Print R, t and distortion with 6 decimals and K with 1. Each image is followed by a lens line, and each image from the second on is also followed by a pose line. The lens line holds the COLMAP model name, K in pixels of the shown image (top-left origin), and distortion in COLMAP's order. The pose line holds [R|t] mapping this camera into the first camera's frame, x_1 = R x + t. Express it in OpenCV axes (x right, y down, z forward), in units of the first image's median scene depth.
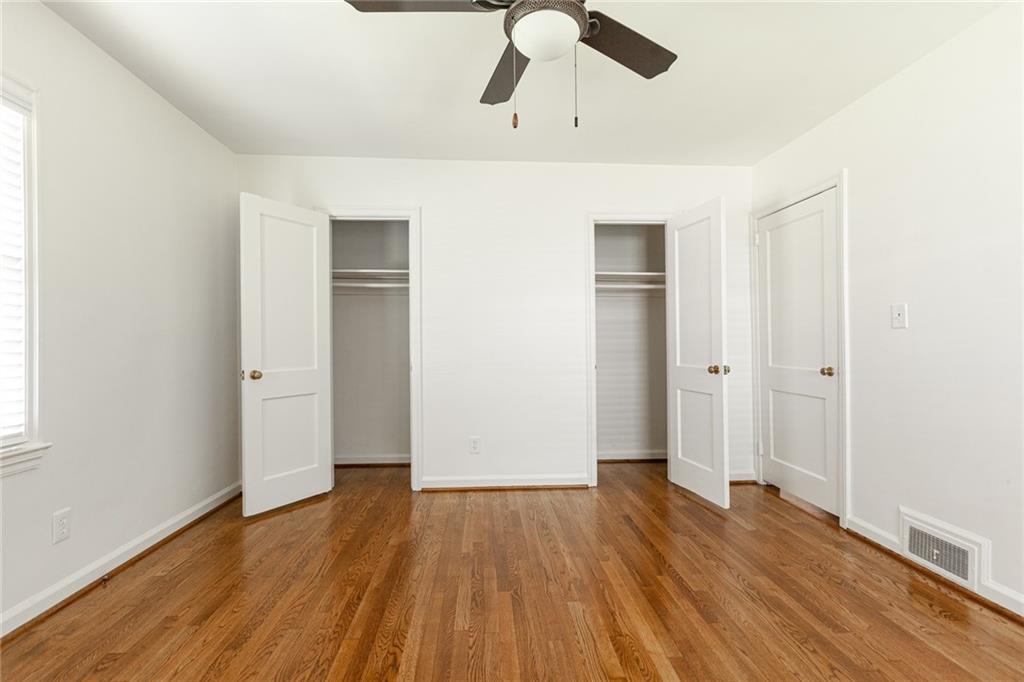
lens RADIAL K [[452.4, 0, 512.0], [0, 452.4, 341.0], [0, 0, 1]] dist [-0.000412, -0.000264]
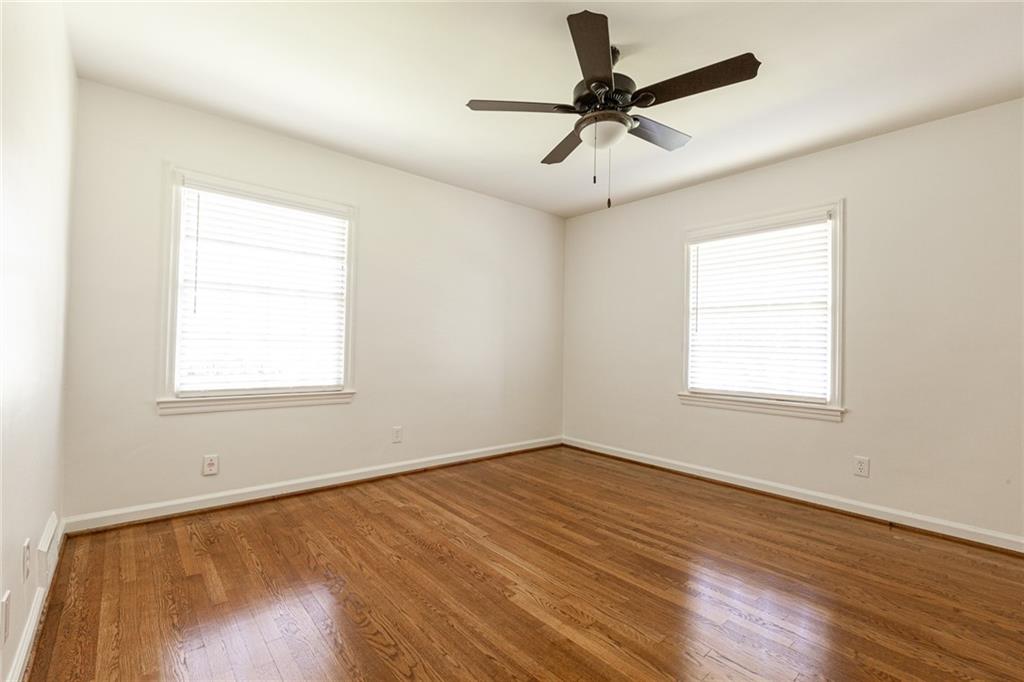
lens RADIAL K [[452.4, 0, 512.0], [0, 452.4, 341.0], [0, 0, 1]] dist [-0.000412, -0.000264]
pose [[-0.798097, -0.017637, -0.602271, 1.080853], [-0.010614, 0.999828, -0.015214, 0.016964], [0.602436, -0.005749, -0.798146, 1.820251]]
